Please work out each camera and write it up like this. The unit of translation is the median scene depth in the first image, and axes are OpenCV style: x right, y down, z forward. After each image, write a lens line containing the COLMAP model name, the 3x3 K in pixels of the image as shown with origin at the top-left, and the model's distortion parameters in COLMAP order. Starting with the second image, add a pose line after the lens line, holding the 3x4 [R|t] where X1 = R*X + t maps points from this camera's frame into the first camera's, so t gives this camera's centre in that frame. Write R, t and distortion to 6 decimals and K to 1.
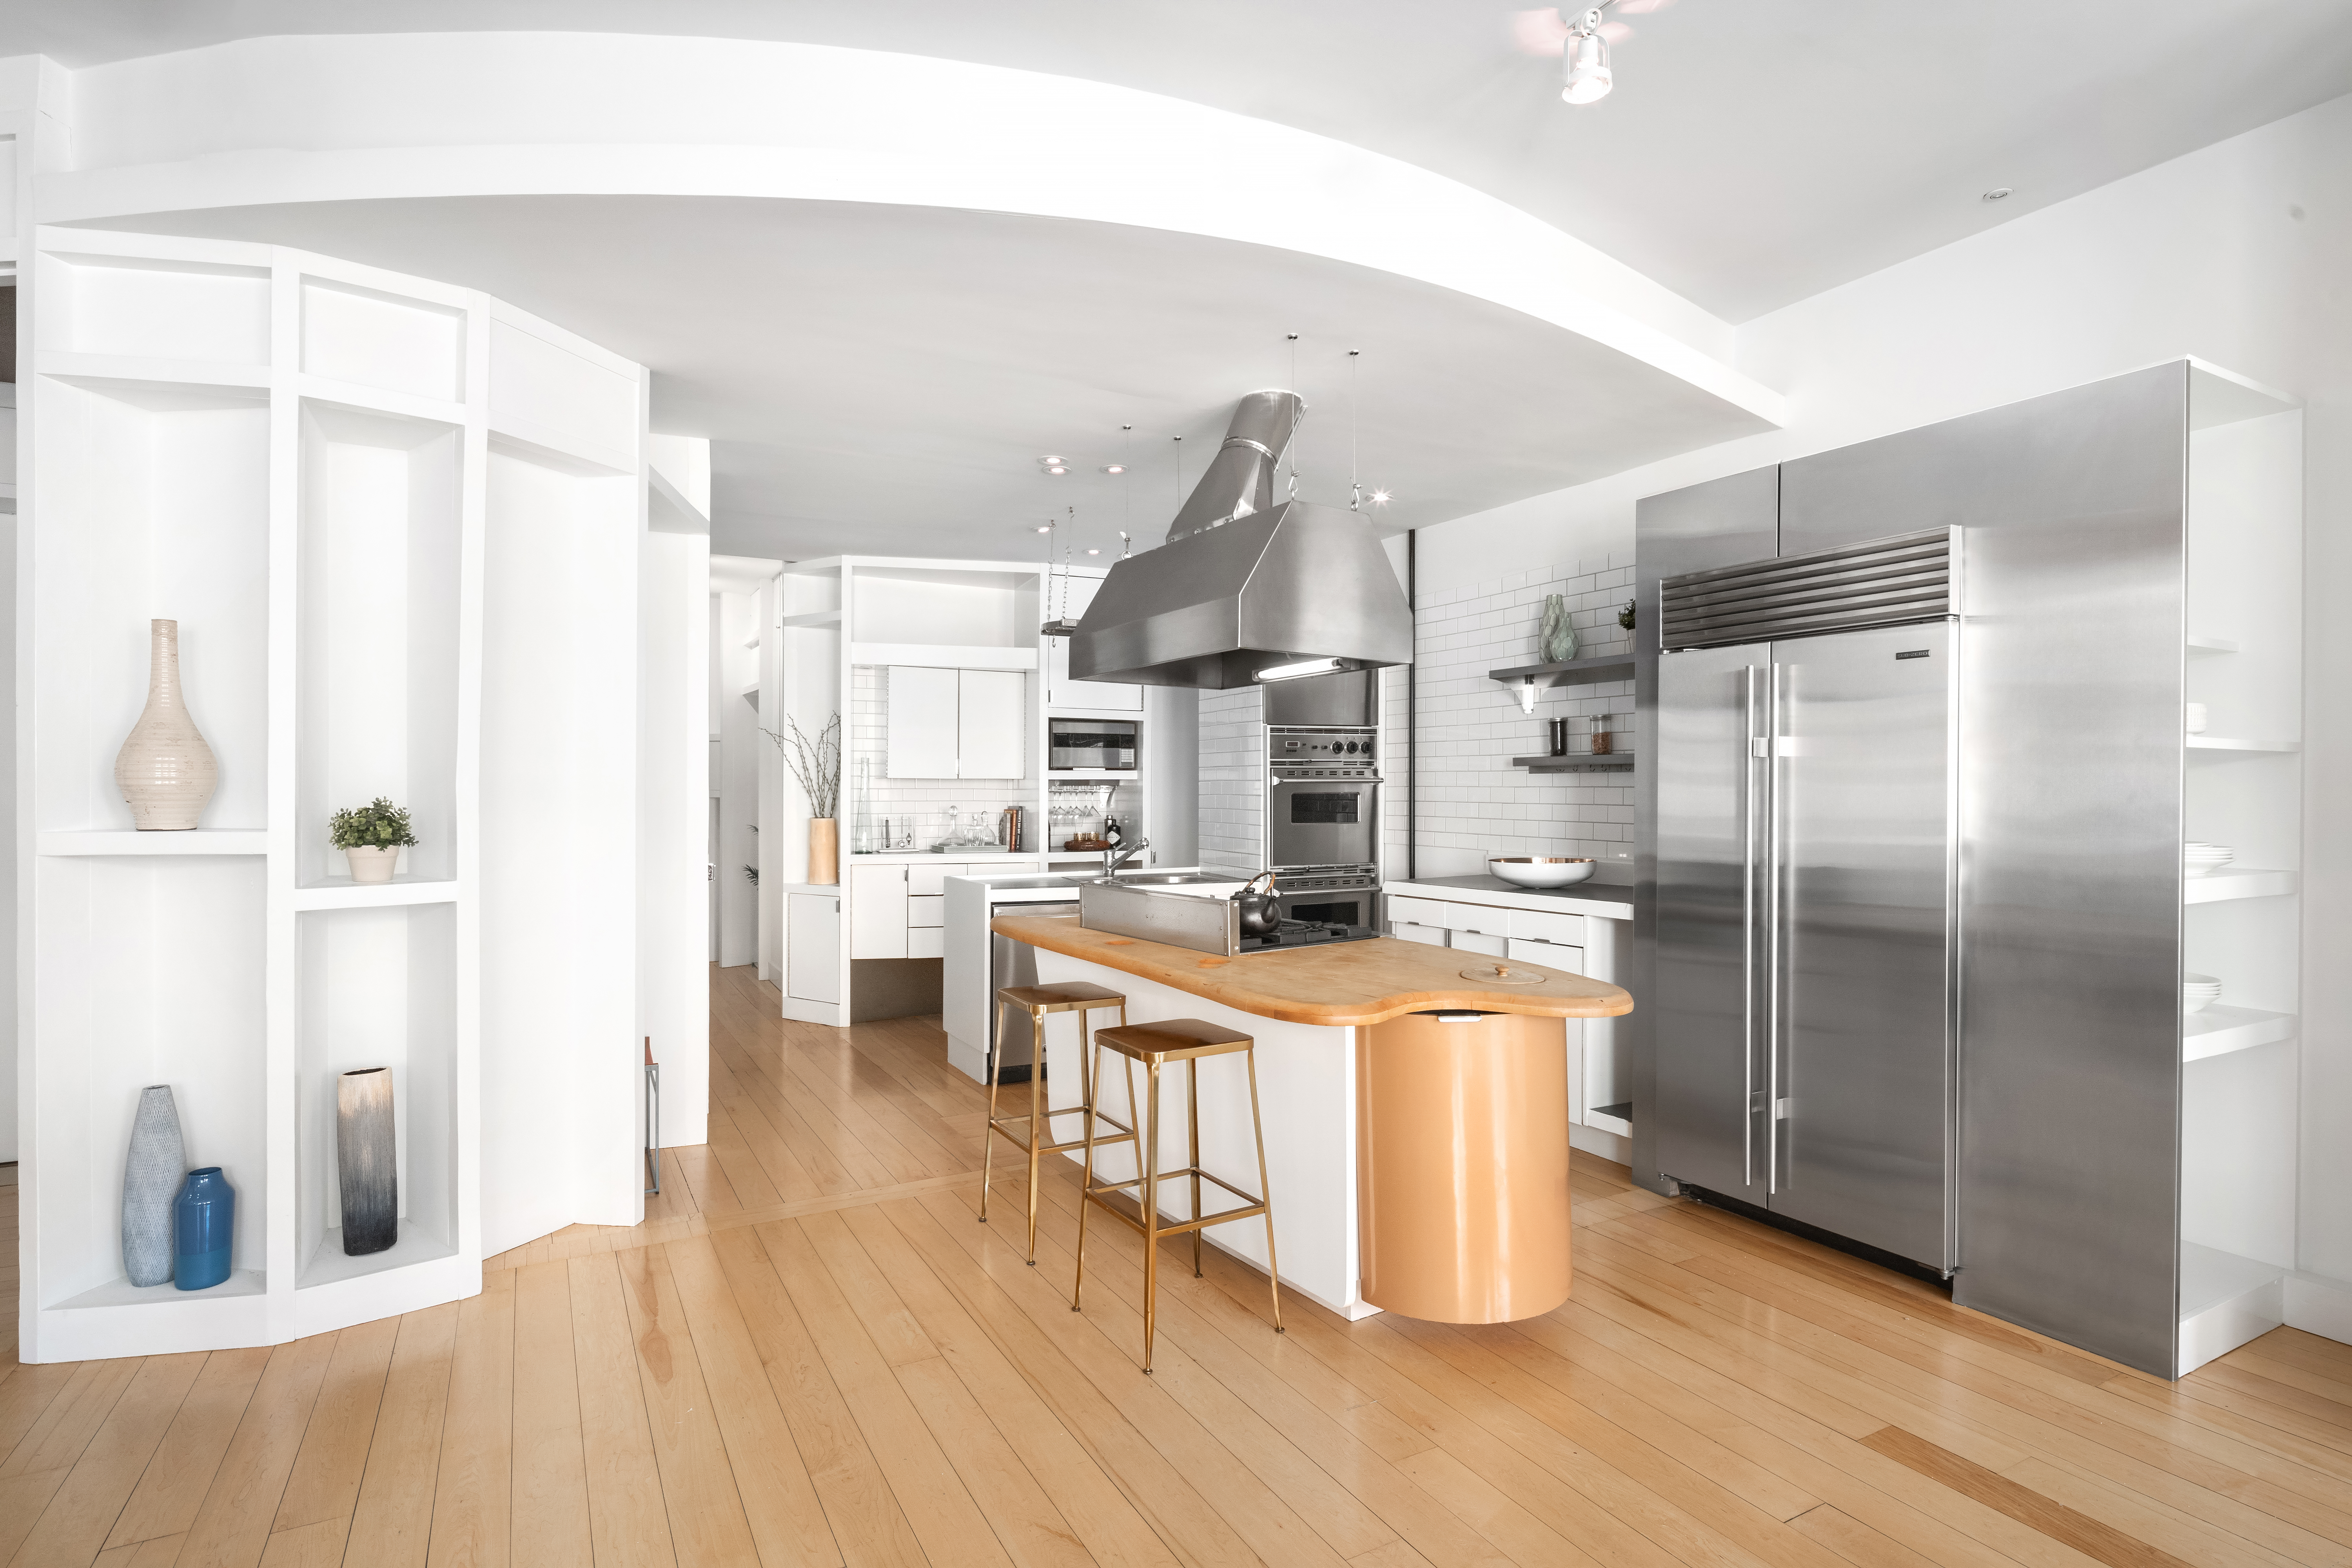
lens RADIAL K [[1152.4, 0, 1171.4], [0, 1152.4, 790.5], [0, 0, 1]] dist [-0.001280, -0.000444]
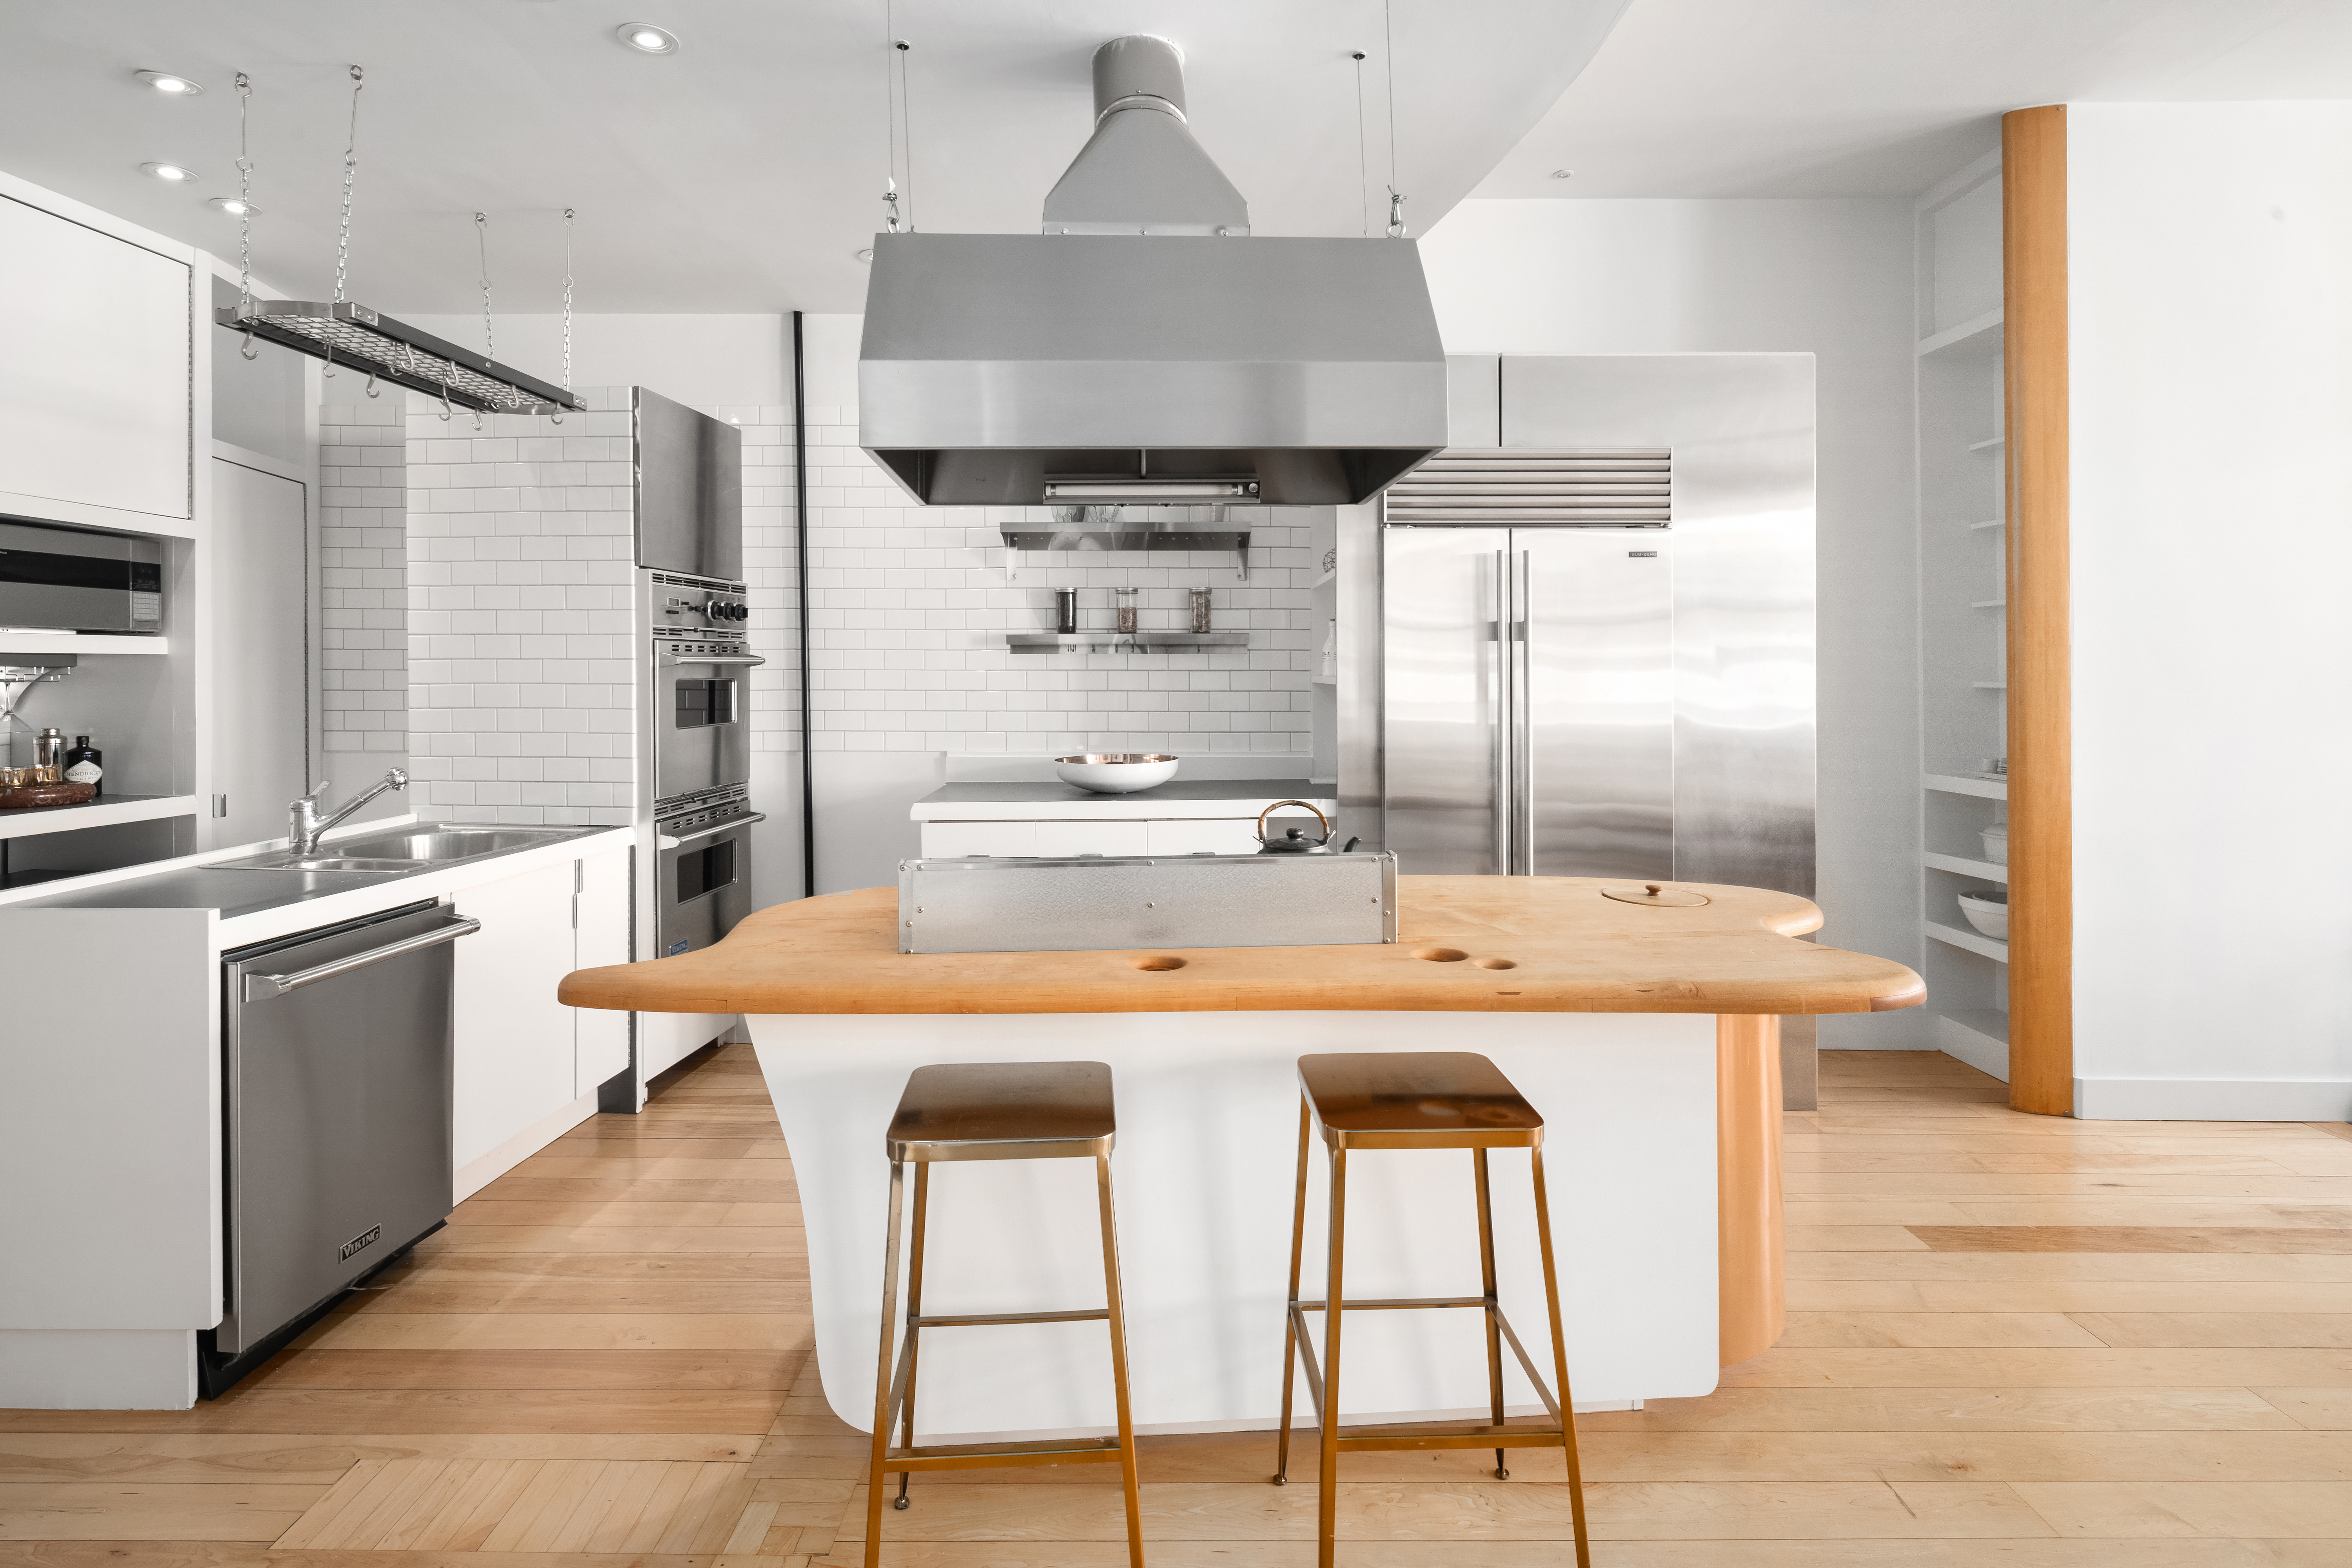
lens RADIAL K [[1152.4, 0, 1234.1], [0, 1152.4, 673.5], [0, 0, 1]] dist [-0.001280, -0.000444]
pose [[0.488606, -0.000903, 0.872504, -0.341426], [0.001629, 0.999999, 0.000122, -0.000622], [-0.872503, 0.001362, 0.488607, 0.496127]]
